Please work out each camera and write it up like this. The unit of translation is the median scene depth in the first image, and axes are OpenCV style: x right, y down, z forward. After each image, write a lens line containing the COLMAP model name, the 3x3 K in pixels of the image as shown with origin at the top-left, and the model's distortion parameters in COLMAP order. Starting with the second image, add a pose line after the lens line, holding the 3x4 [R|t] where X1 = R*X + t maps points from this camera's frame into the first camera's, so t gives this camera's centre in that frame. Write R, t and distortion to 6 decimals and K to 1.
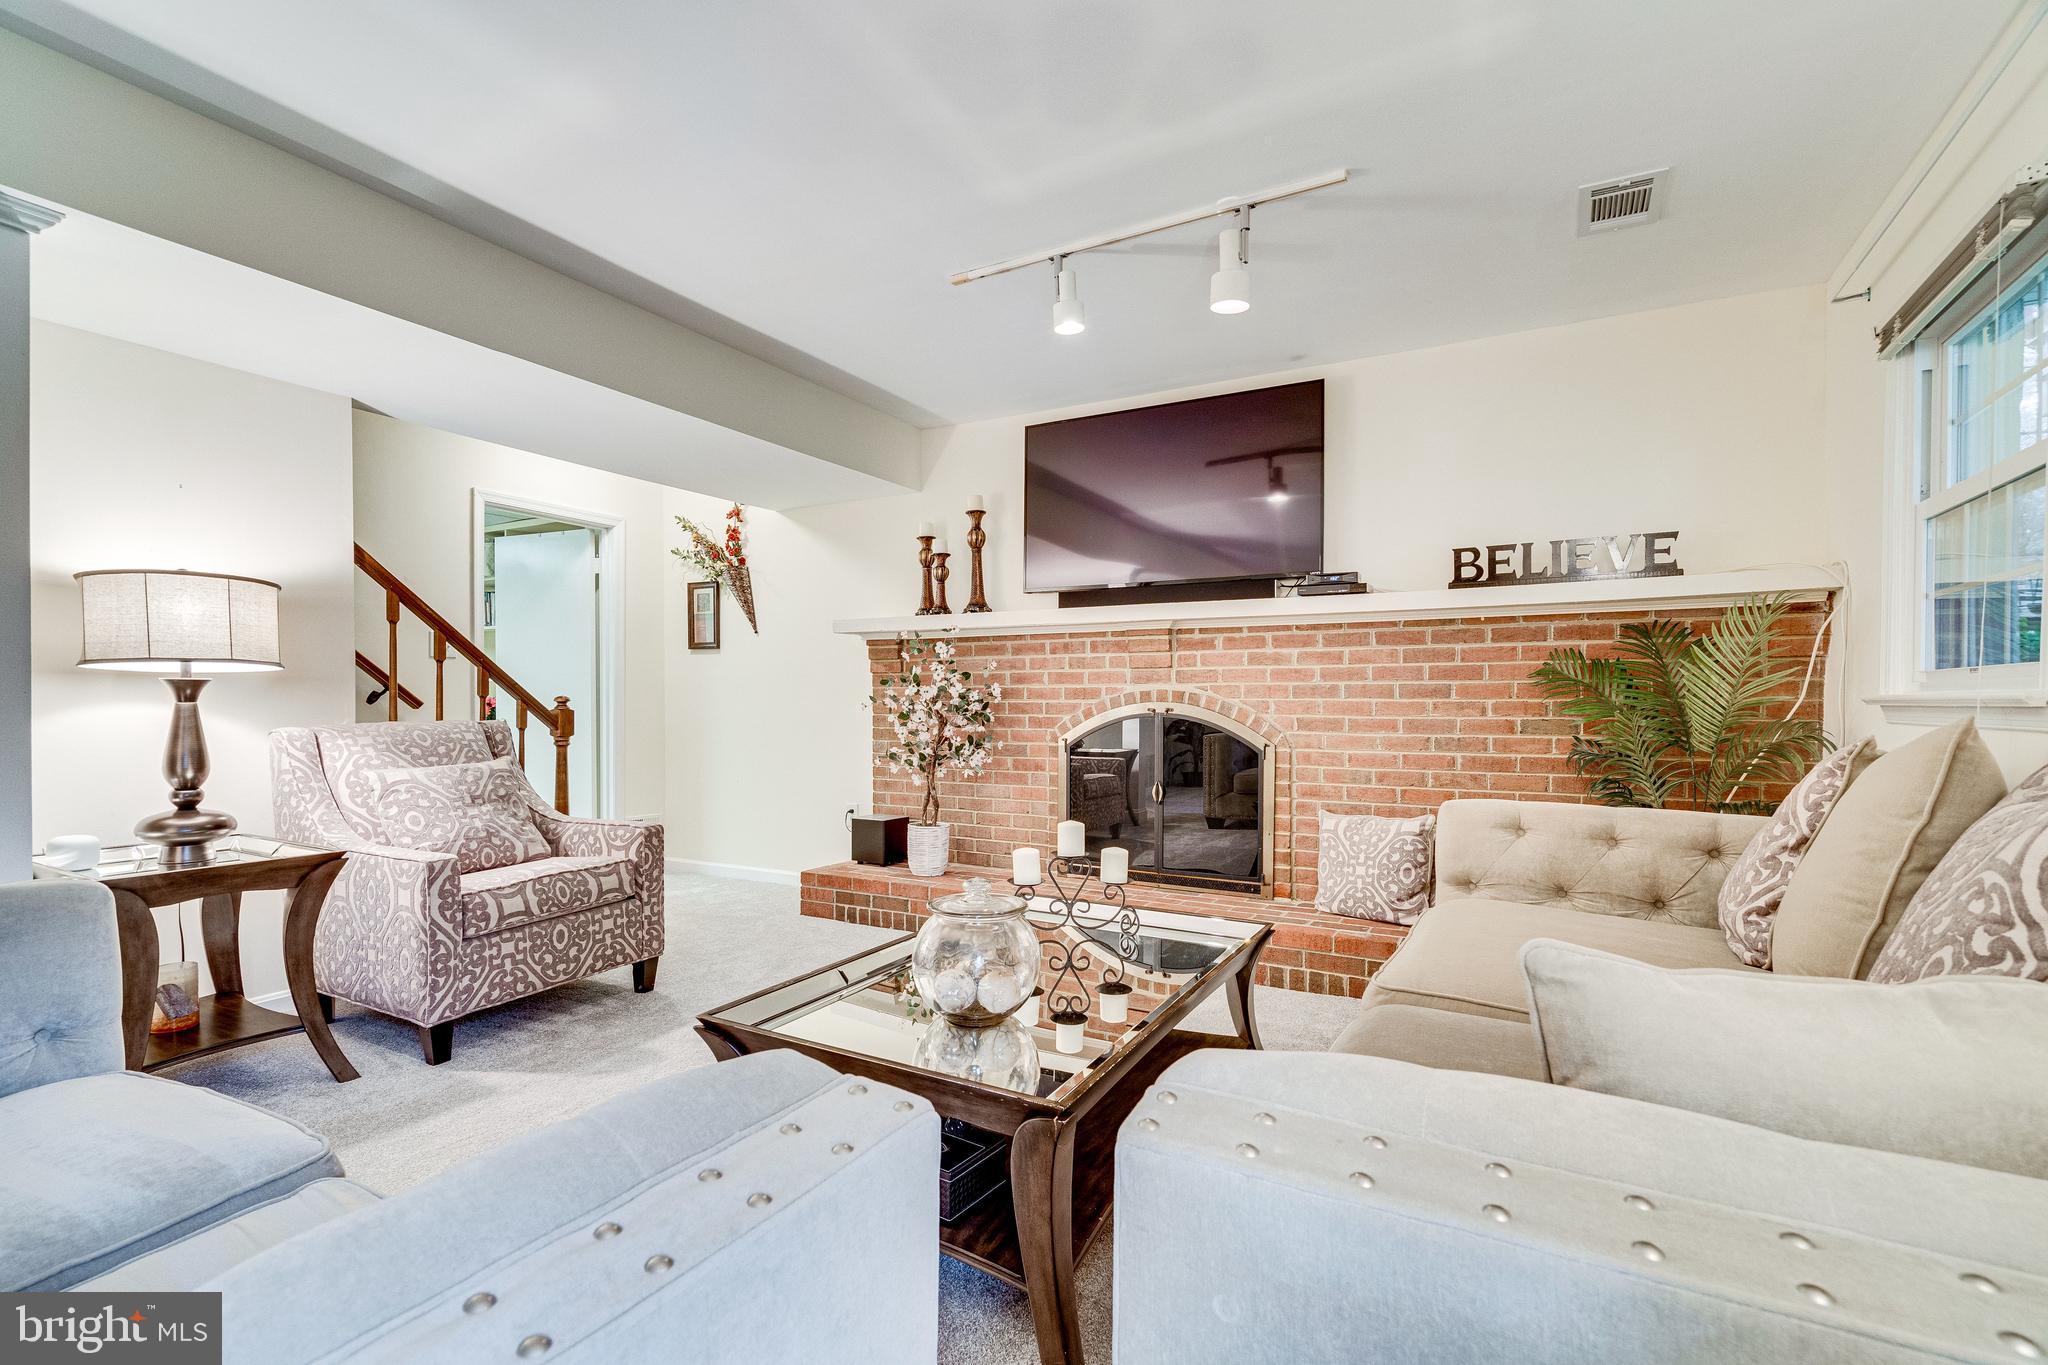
lens RADIAL K [[932.0, 0, 1019.2], [0, 932.0, 710.1], [0, 0, 1]] dist [-0.005332, 0.000010]
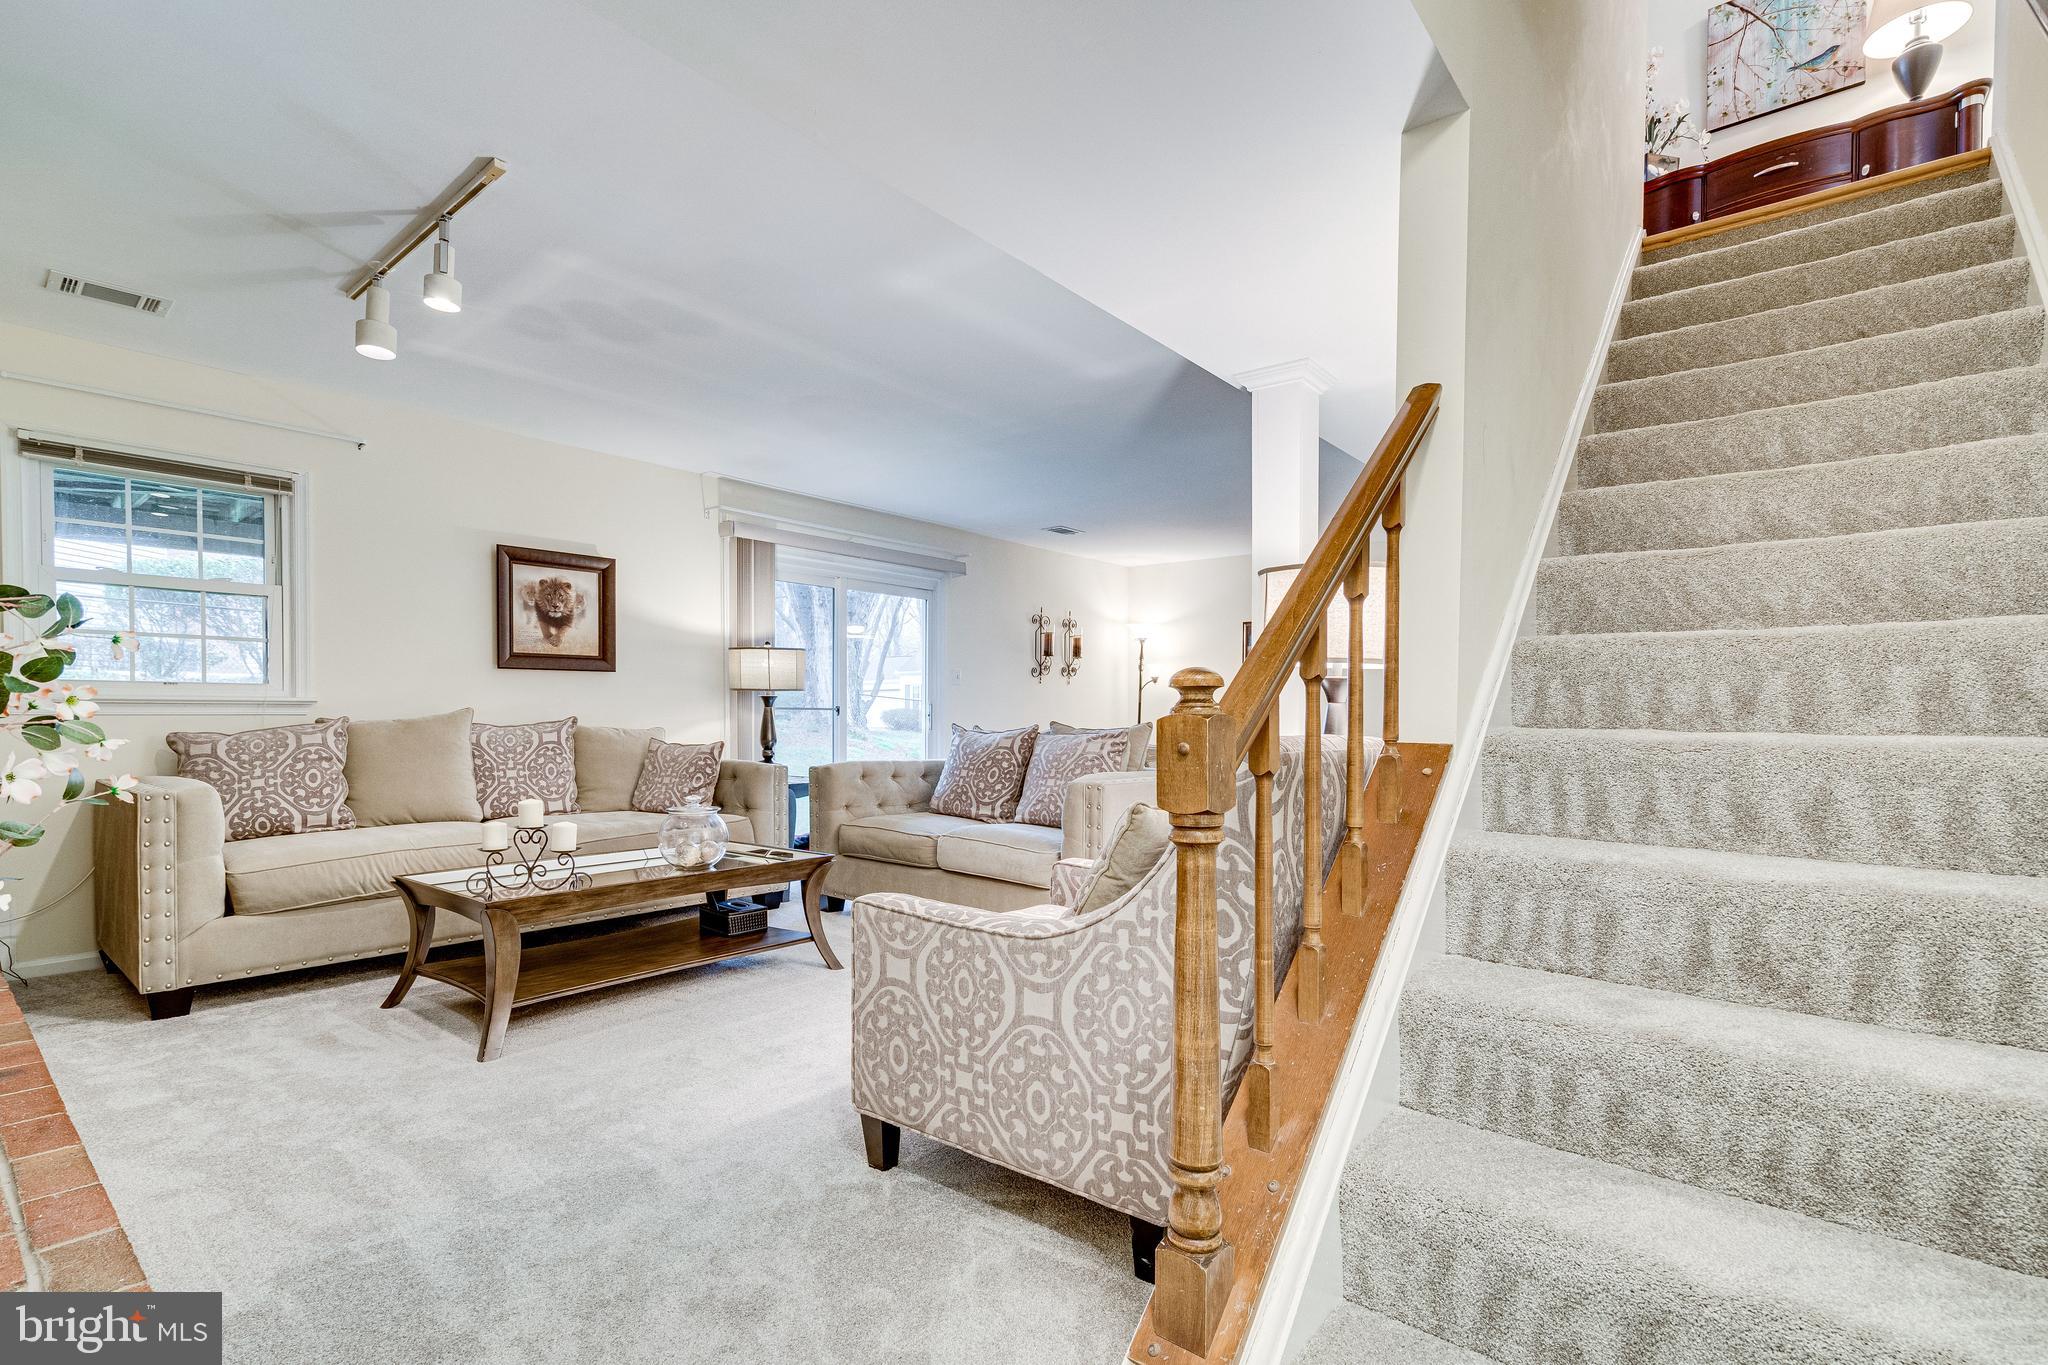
lens RADIAL K [[959.1, 0, 1015.3], [0, 959.1, 733.6], [0, 0, 1]] dist [-0.001126, 0.001365]
pose [[-0.982661, -0.008399, 0.185220, -0.552995], [-0.002294, 0.999448, 0.033153, -0.006118], [-0.185396, 0.032154, -0.982138, 1.465685]]
